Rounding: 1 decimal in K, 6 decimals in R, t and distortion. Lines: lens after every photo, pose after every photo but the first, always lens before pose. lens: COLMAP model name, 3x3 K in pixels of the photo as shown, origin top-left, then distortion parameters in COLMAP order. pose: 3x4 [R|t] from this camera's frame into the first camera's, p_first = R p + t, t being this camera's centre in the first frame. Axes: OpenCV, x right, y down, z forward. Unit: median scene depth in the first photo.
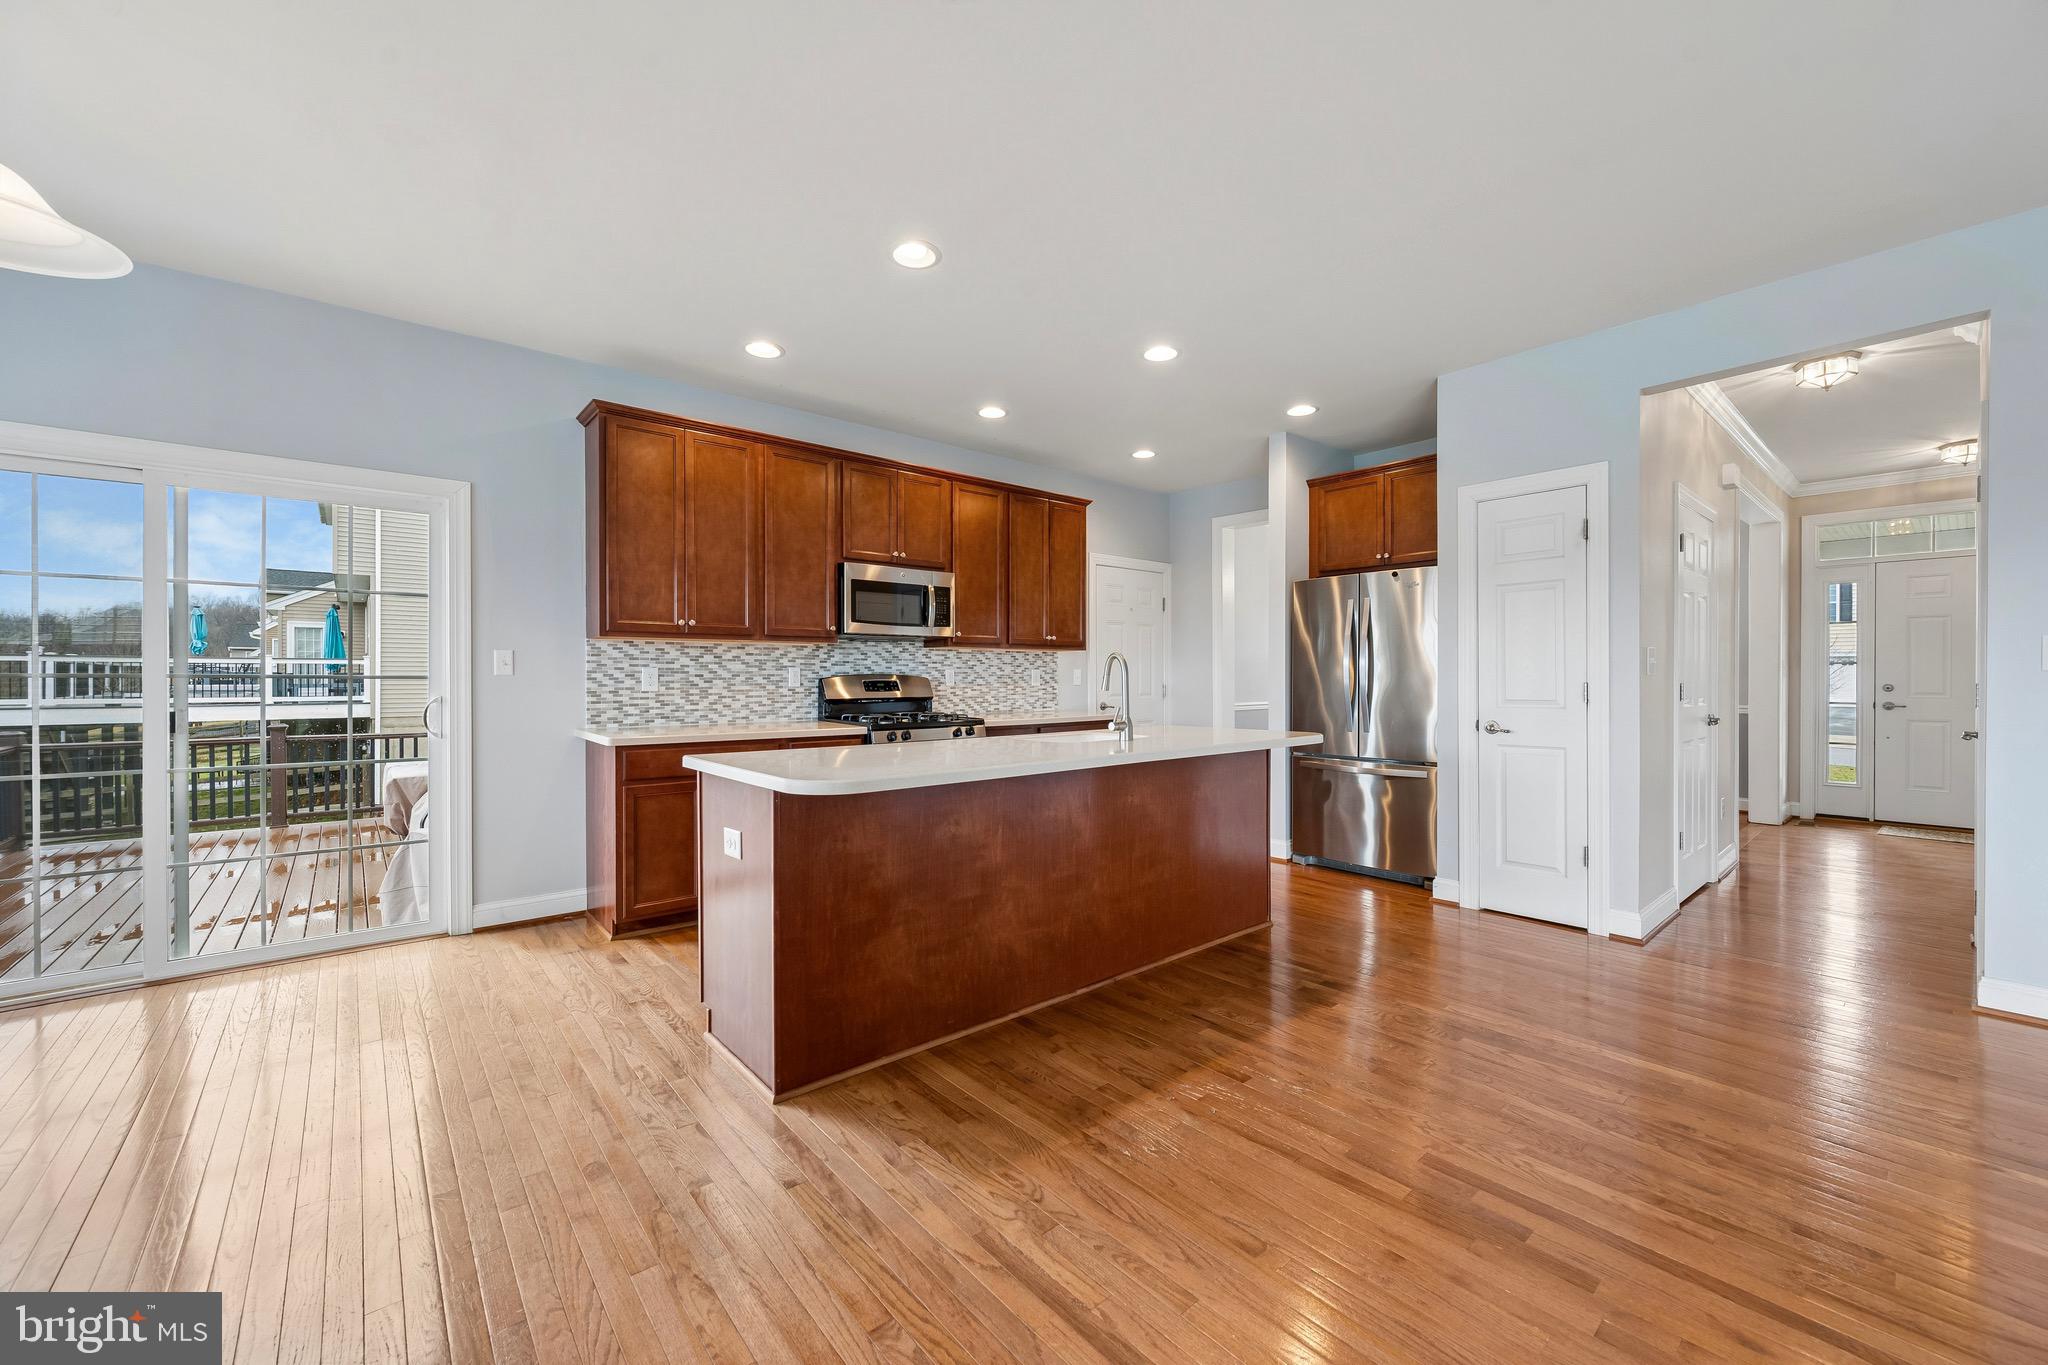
lens RADIAL K [[802.0, 0, 1033.2], [0, 802.0, 680.3], [0, 0, 1]] dist [-0.001321, 0.000061]
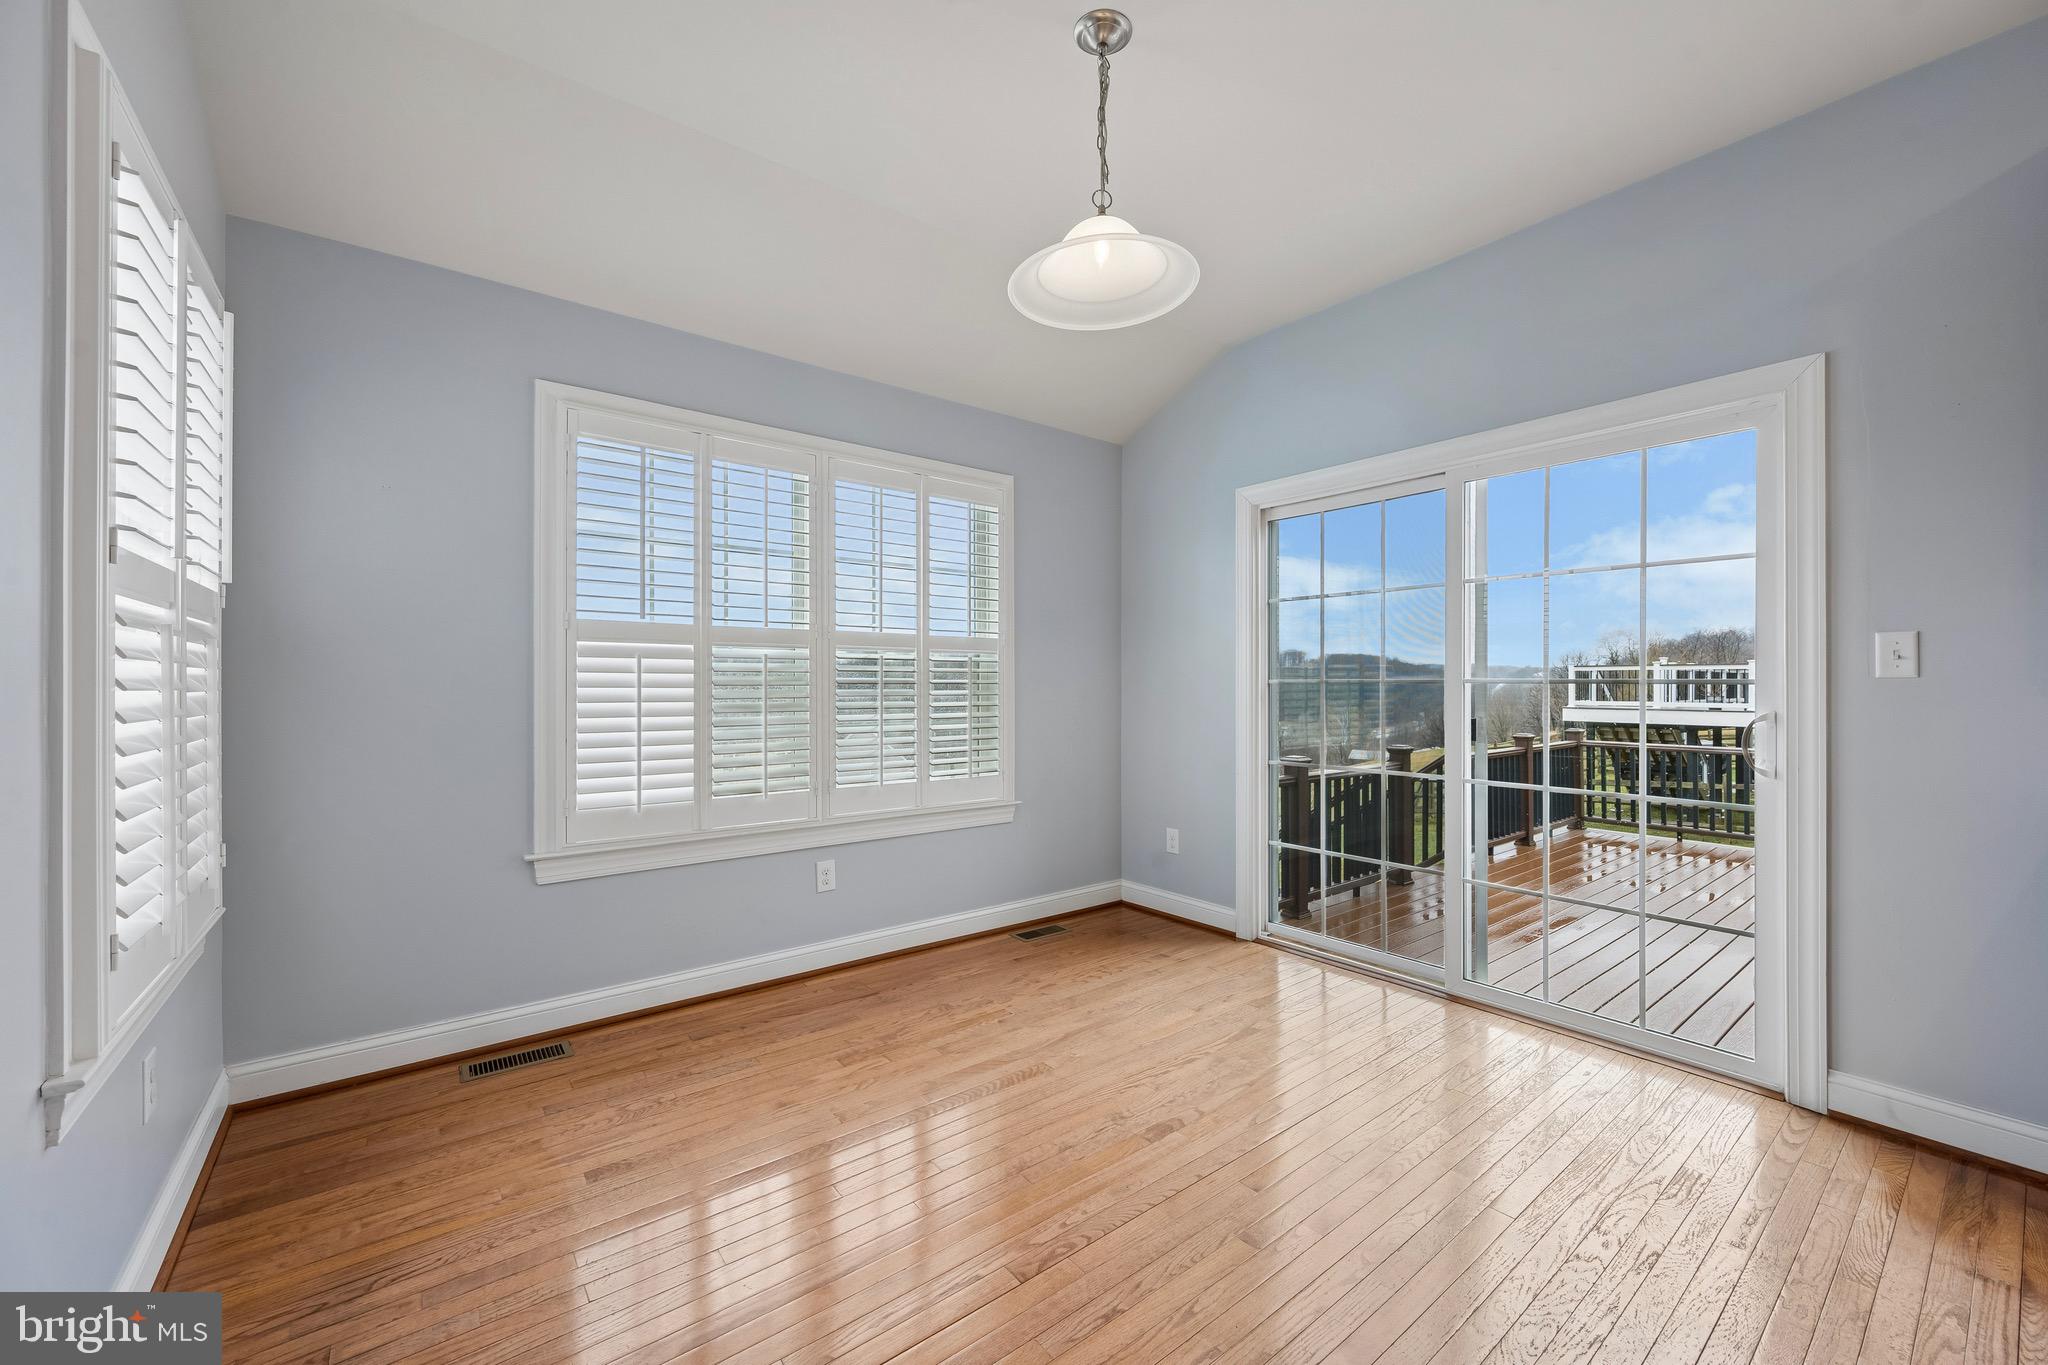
lens RADIAL K [[802.0, 0, 1036.9], [0, 802.0, 682.8], [0, 0, 1]] dist [-0.001321, 0.000061]
pose [[-0.038858, -0.001684, -0.999243, -0.071447], [-0.002807, 0.999995, -0.001576, -0.000226], [0.999241, 0.002744, -0.038862, 0.355282]]
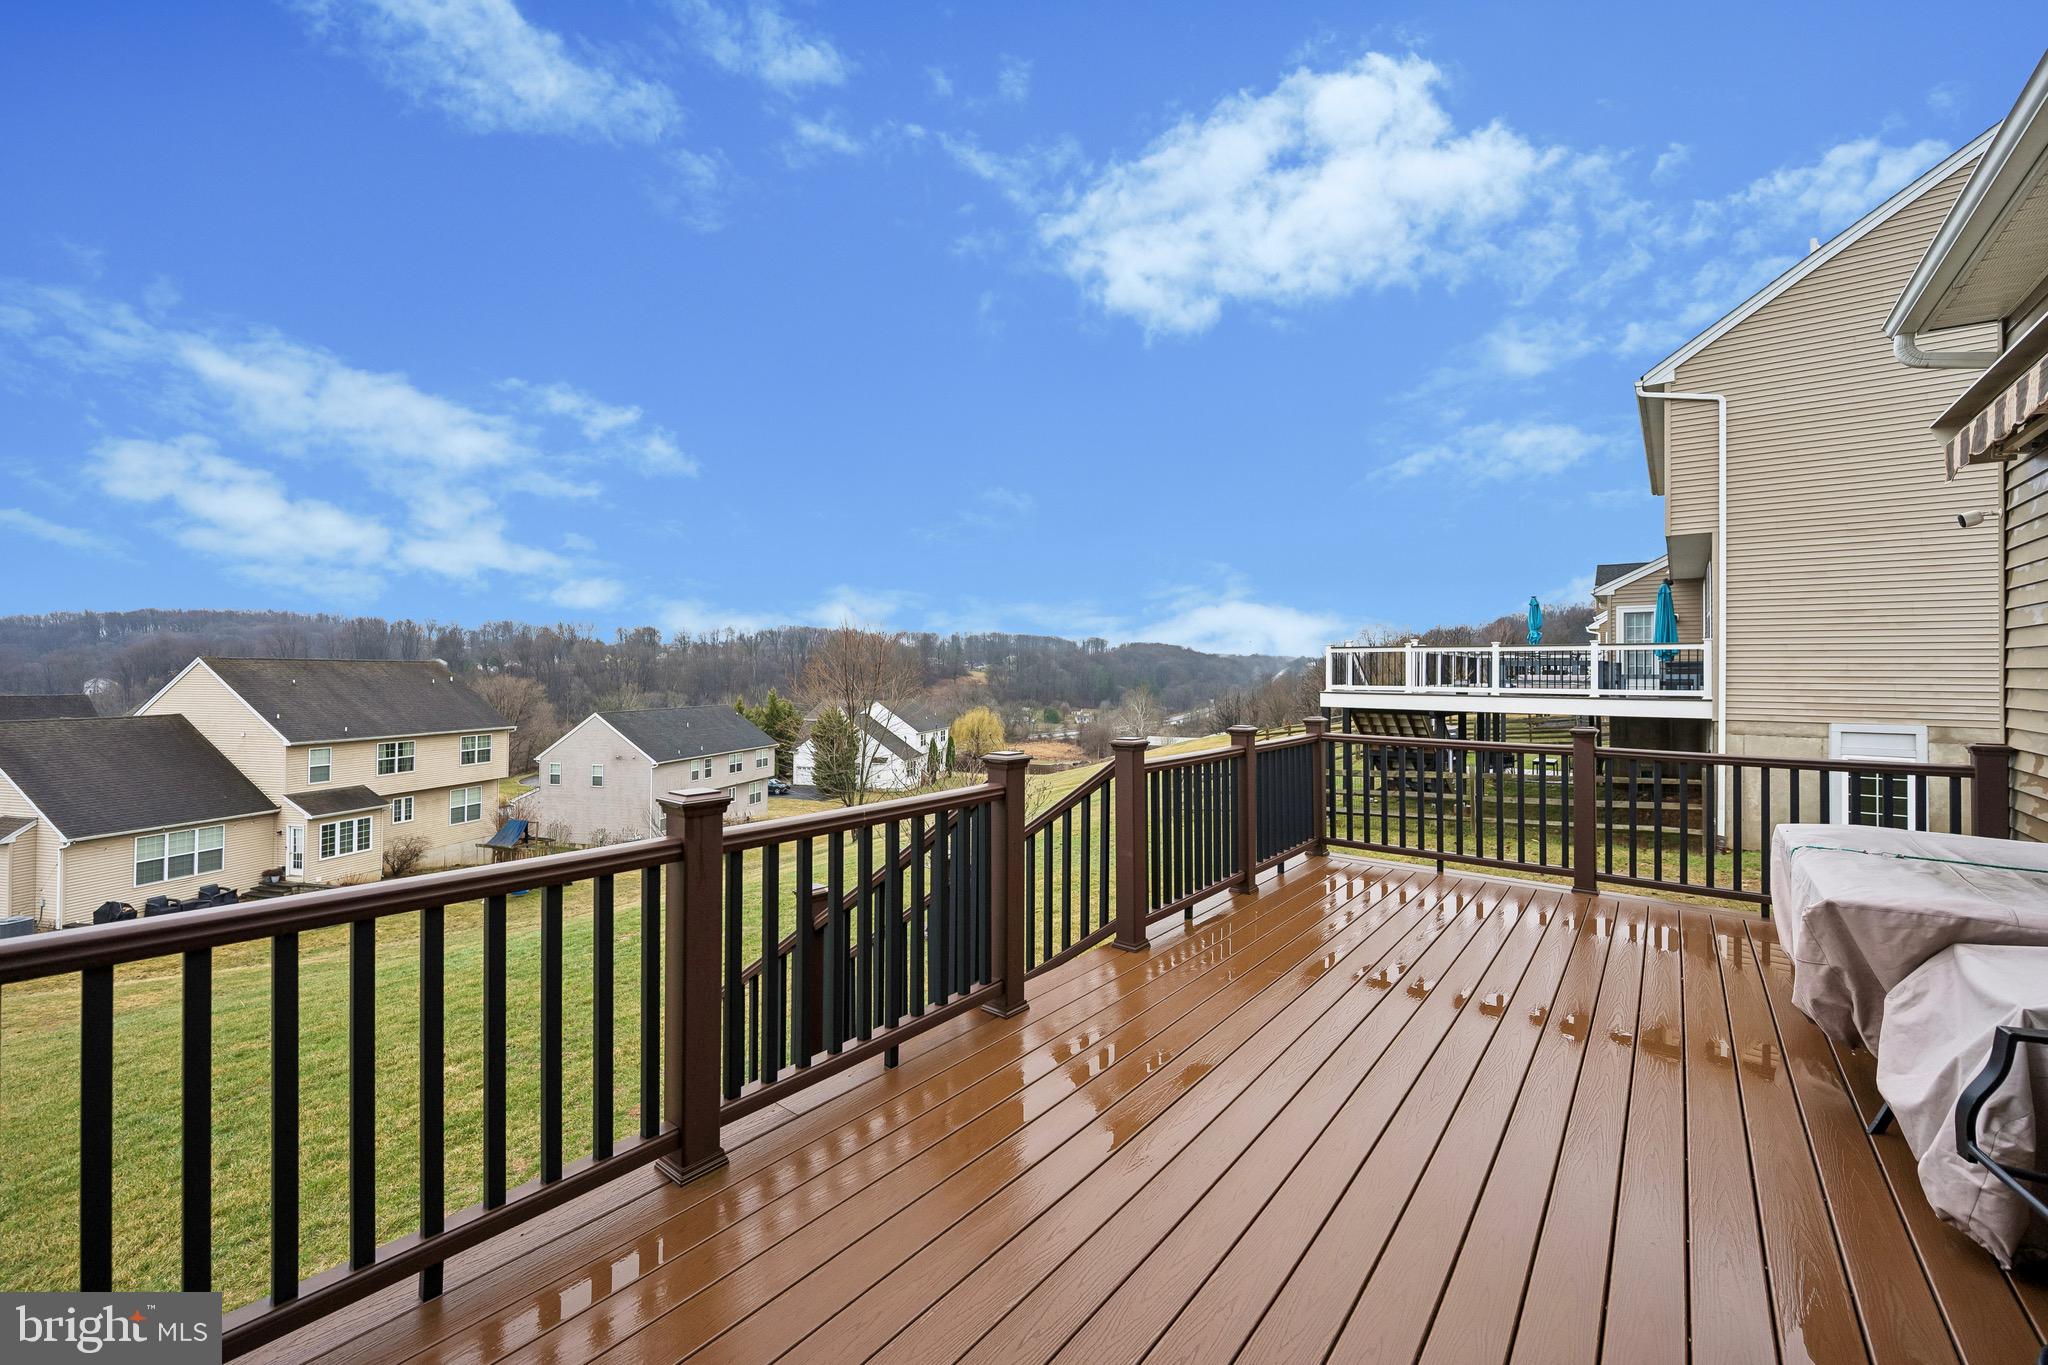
lens RADIAL K [[802.0, 0, 1034.3], [0, 802.0, 669.3], [0, 0, 1]] dist [-0.001321, 0.000061]
pose [[0.185651, -0.003131, -0.982611, -0.682370], [-0.007865, 0.999958, -0.004673, 0.026926], [0.982584, 0.008595, 0.185618, 0.775650]]
